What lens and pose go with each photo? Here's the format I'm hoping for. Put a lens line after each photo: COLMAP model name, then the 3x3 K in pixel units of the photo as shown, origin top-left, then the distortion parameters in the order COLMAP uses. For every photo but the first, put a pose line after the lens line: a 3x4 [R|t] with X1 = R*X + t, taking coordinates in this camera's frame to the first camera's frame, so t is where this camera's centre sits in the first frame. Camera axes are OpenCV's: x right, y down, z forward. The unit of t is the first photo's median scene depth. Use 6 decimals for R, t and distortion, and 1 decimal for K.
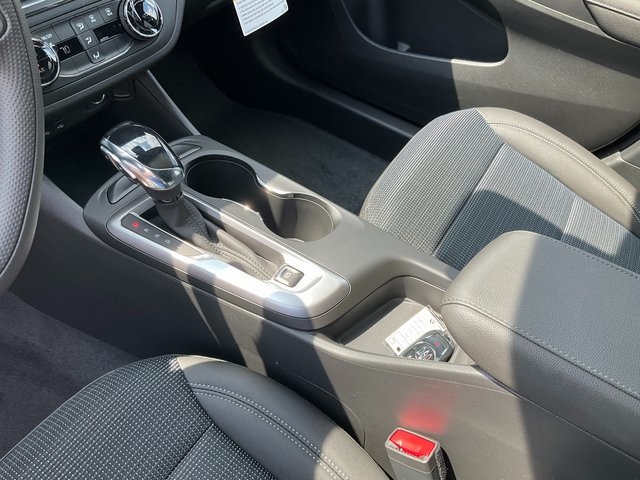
lens RADIAL K [[537.2, 0, 317.0], [0, 537.2, 241.8], [0, 0, 1]] dist [0.018722, -0.064471]
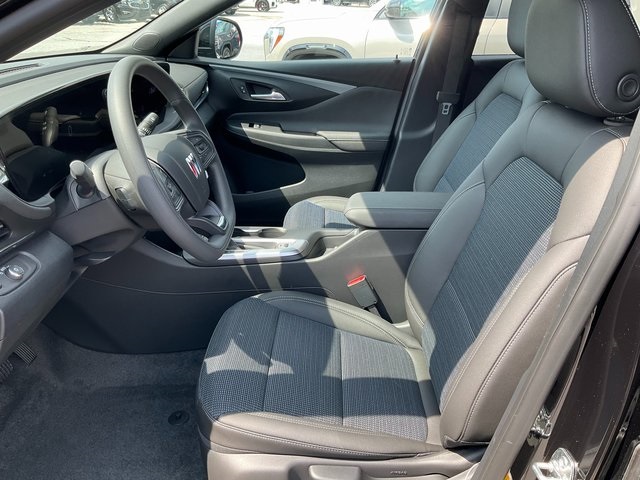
lens RADIAL K [[537.2, 0, 320.1], [0, 537.2, 239.9], [0, 0, 1]] dist [0.018722, -0.064471]
pose [[0.857849, -0.276497, 0.433180, -0.915806], [0.420537, 0.862178, -0.282486, 0.761833], [-0.295372, 0.424498, 0.855895, -1.084106]]
